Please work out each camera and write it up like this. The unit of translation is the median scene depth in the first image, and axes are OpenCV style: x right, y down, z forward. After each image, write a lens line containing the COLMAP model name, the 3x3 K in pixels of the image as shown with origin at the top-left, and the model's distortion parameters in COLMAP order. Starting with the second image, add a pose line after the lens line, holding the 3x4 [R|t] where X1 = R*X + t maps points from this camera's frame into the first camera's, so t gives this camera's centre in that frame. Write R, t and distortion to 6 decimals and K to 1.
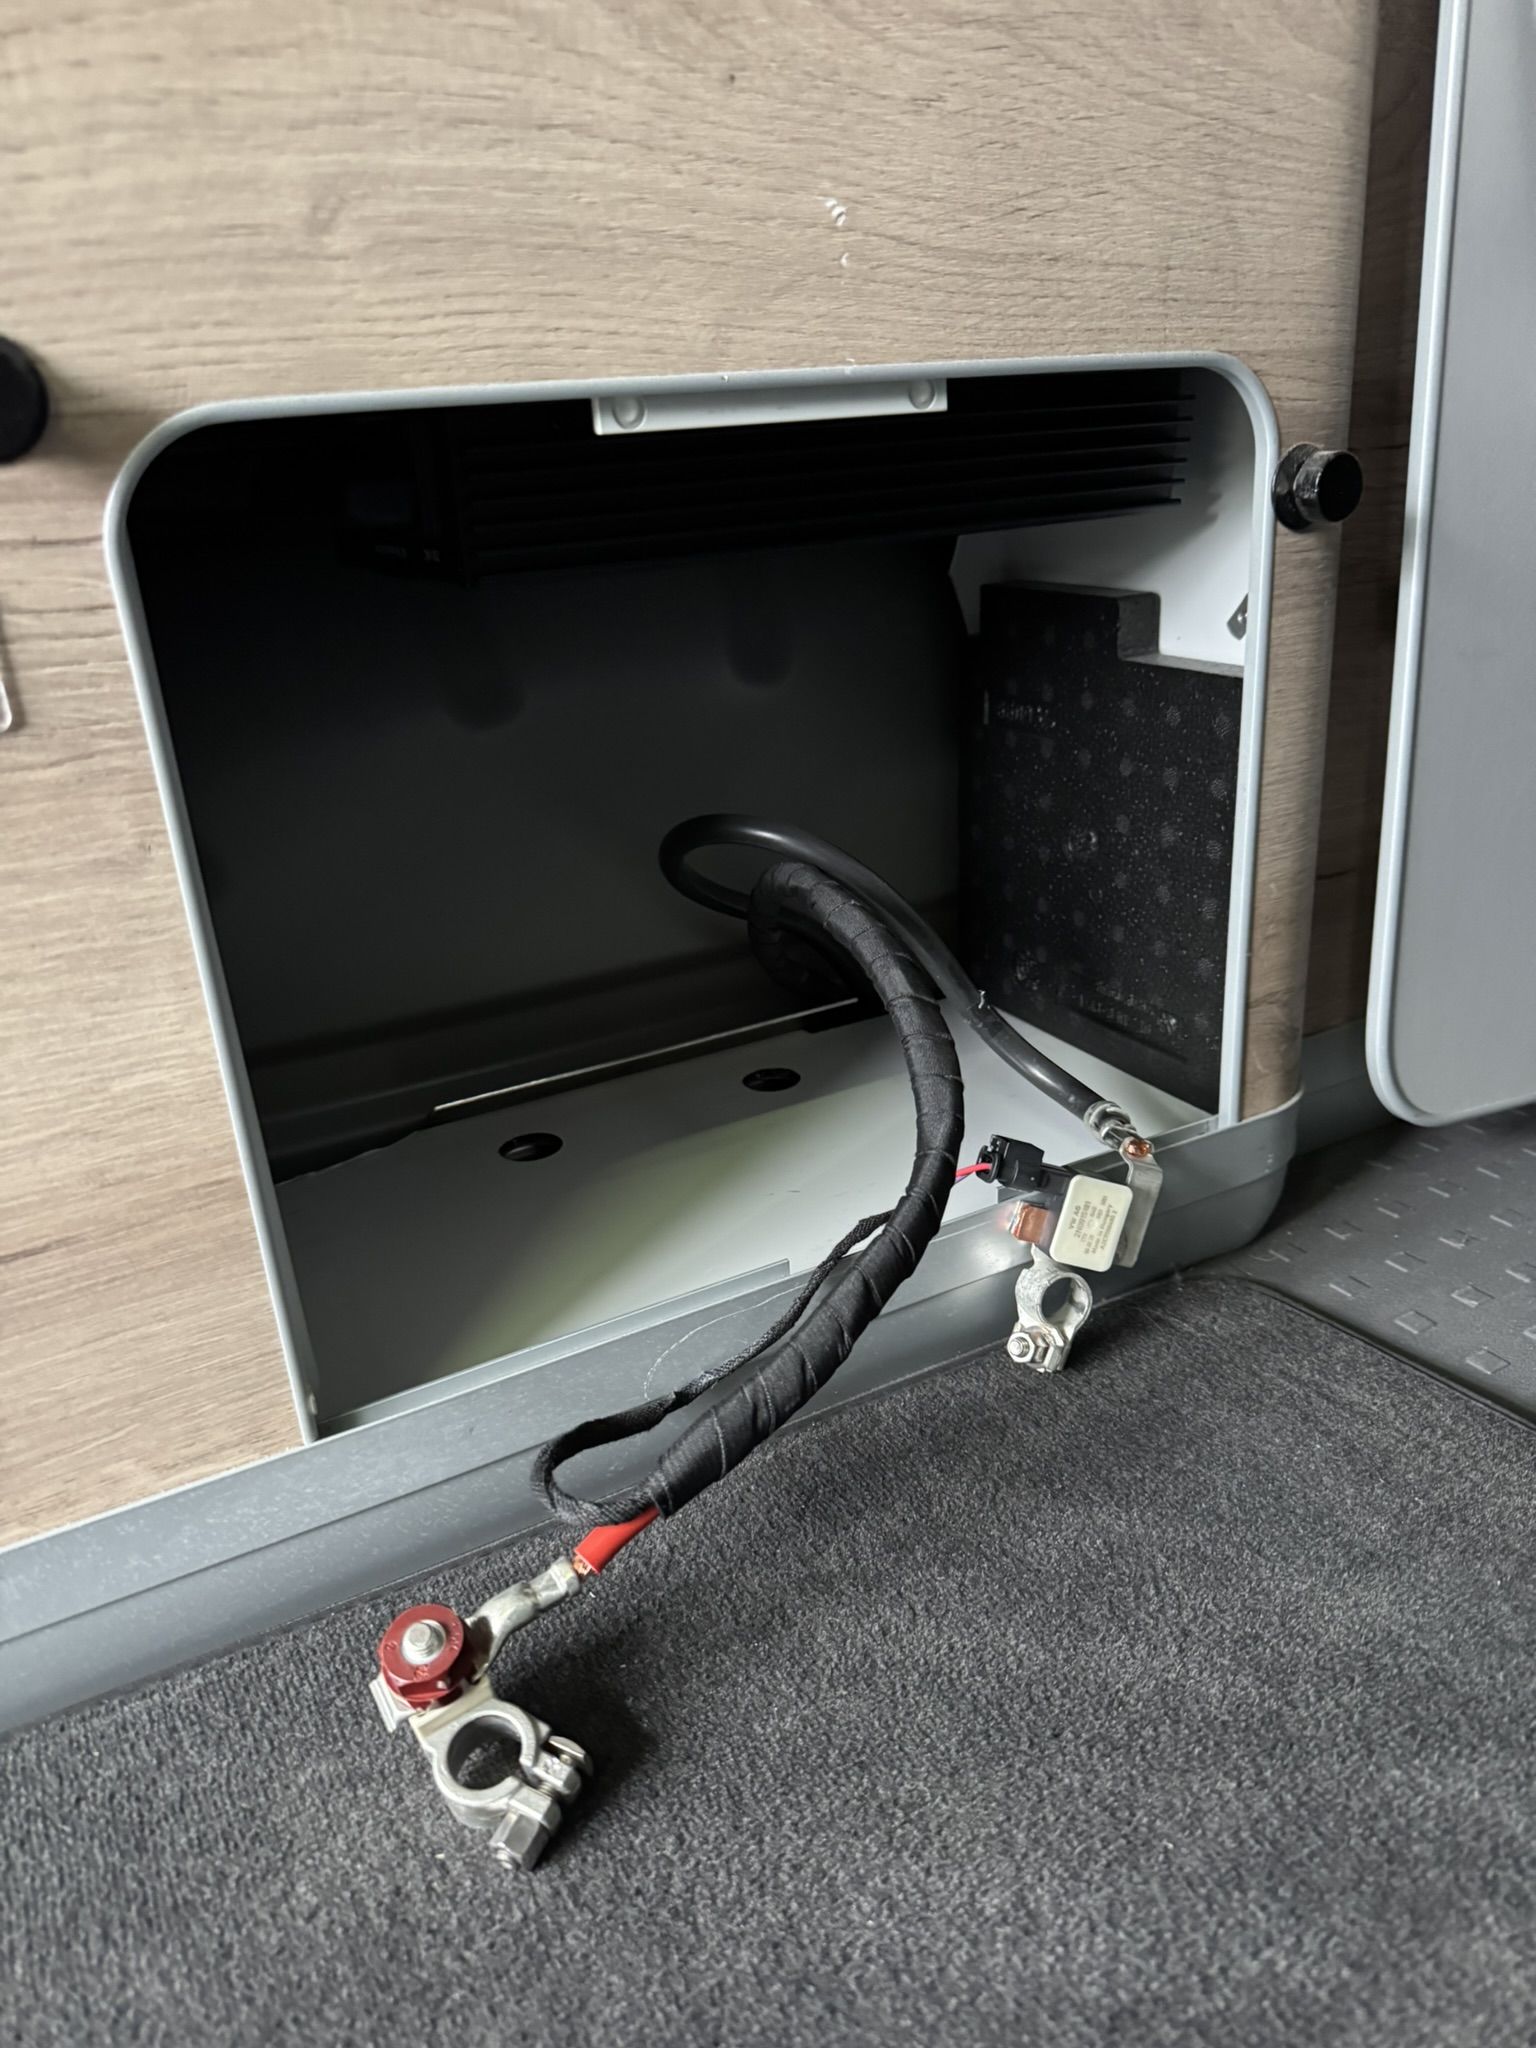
lens RADIAL K [[1480.4, 0, 810.2], [0, 1480.4, 959.8], [0, 0, 1]] dist [-0.007176, -0.006378]
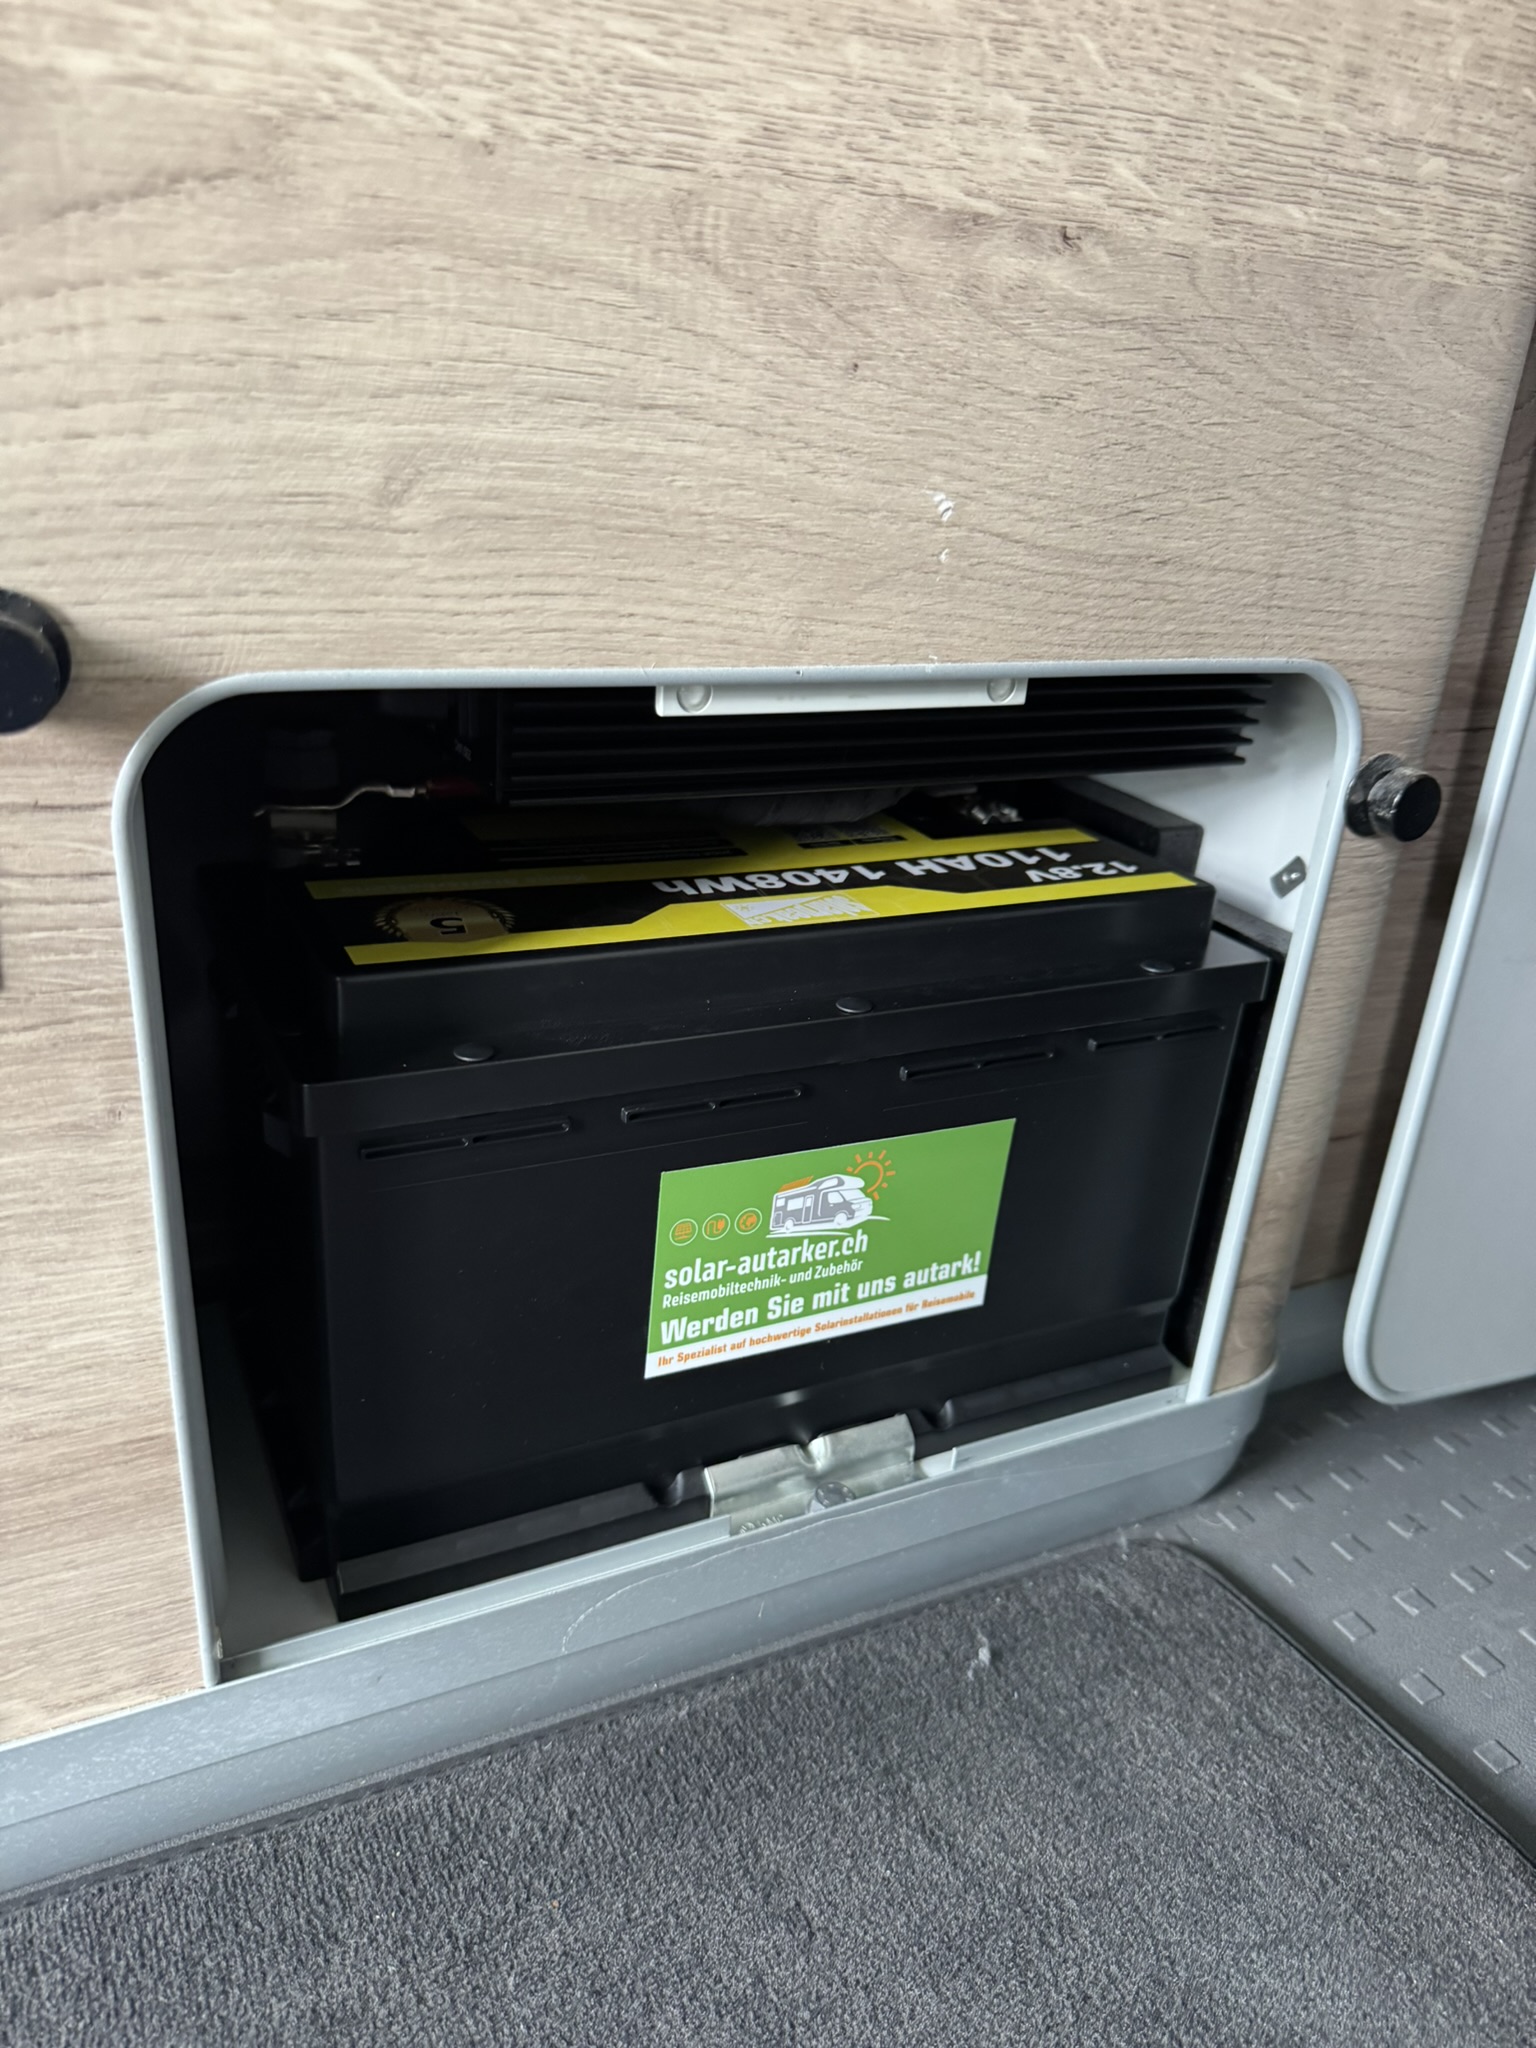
lens RADIAL K [[1480.4, 0, 806.1], [0, 1480.4, 852.9], [0, 0, 1]] dist [-0.007176, -0.006378]
pose [[0.989670, 0.140816, 0.026906, -0.061988], [-0.141563, 0.989527, 0.028226, -0.300536], [-0.022650, -0.031743, 0.999239, 0.059233]]
